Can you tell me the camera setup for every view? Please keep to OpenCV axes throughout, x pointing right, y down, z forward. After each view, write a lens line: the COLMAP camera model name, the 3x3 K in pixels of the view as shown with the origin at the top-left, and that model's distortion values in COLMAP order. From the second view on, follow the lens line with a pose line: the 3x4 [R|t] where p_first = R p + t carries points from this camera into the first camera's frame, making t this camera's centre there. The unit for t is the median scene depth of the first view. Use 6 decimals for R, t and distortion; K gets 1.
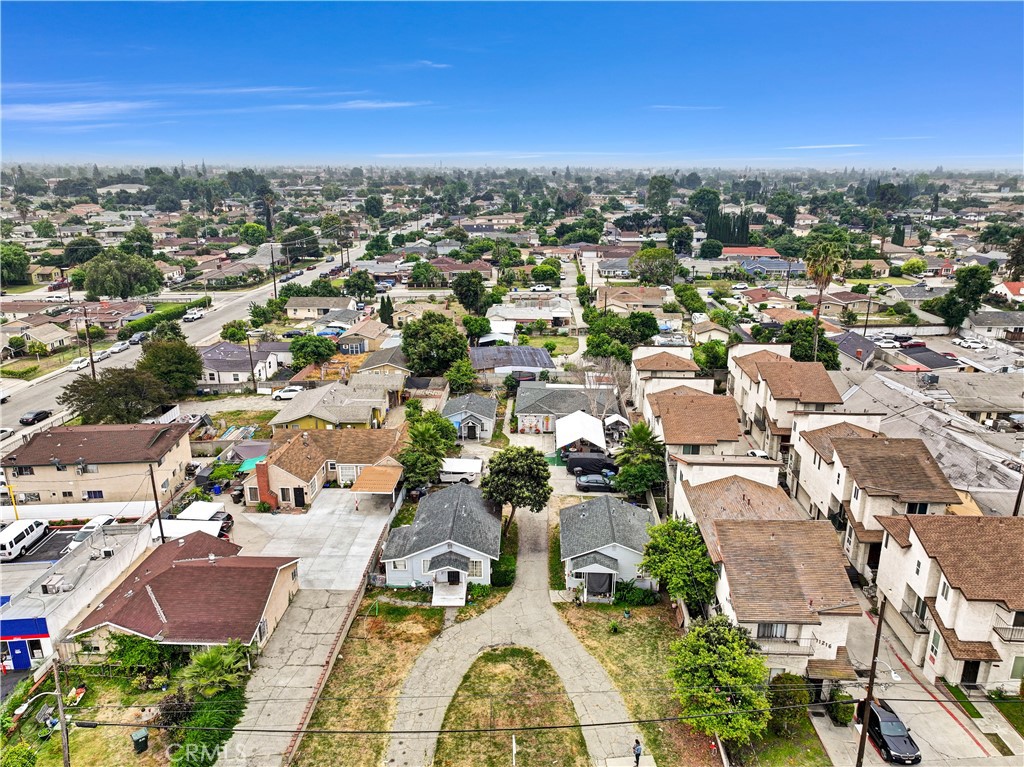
lens RADIAL K [[723.8, 0, 512.0], [0, 723.8, 383.5], [0, 0, 1]] dist [0.012745, 0.002985]
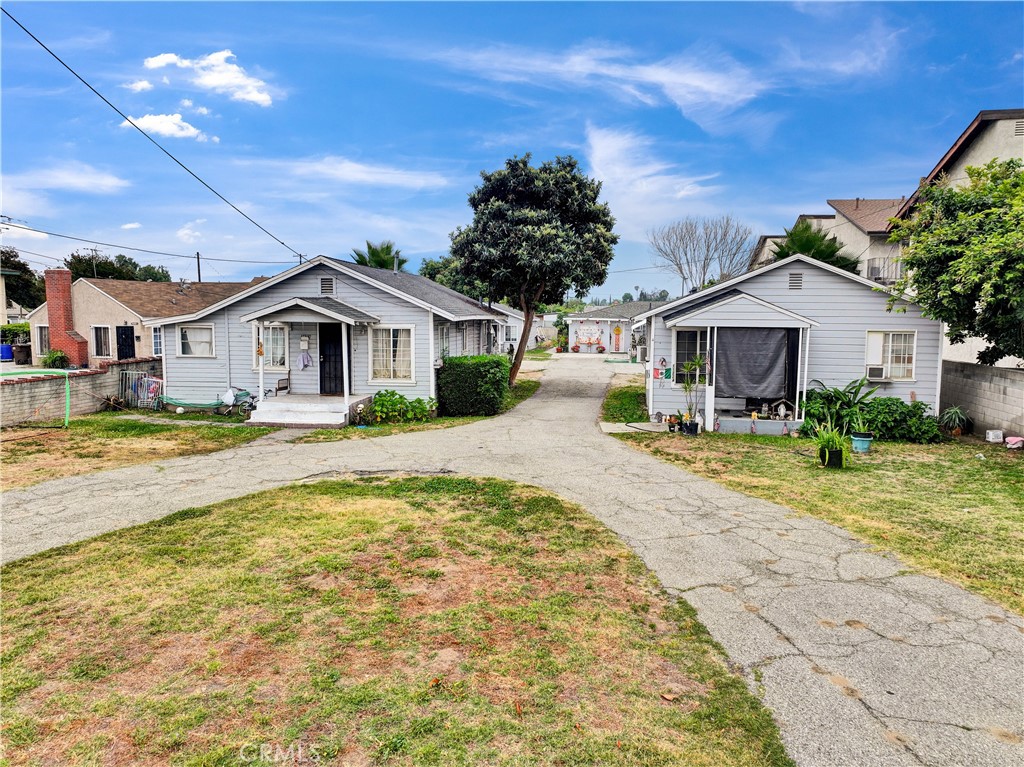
lens RADIAL K [[723.8, 0, 512.0], [0, 723.8, 383.5], [0, 0, 1]] dist [0.012745, 0.002985]
pose [[0.993396, 0.013796, -0.113903, 0.058182], [-0.035199, 0.981517, -0.188109, 0.397616], [0.109202, 0.190876, 0.975521, 0.777385]]
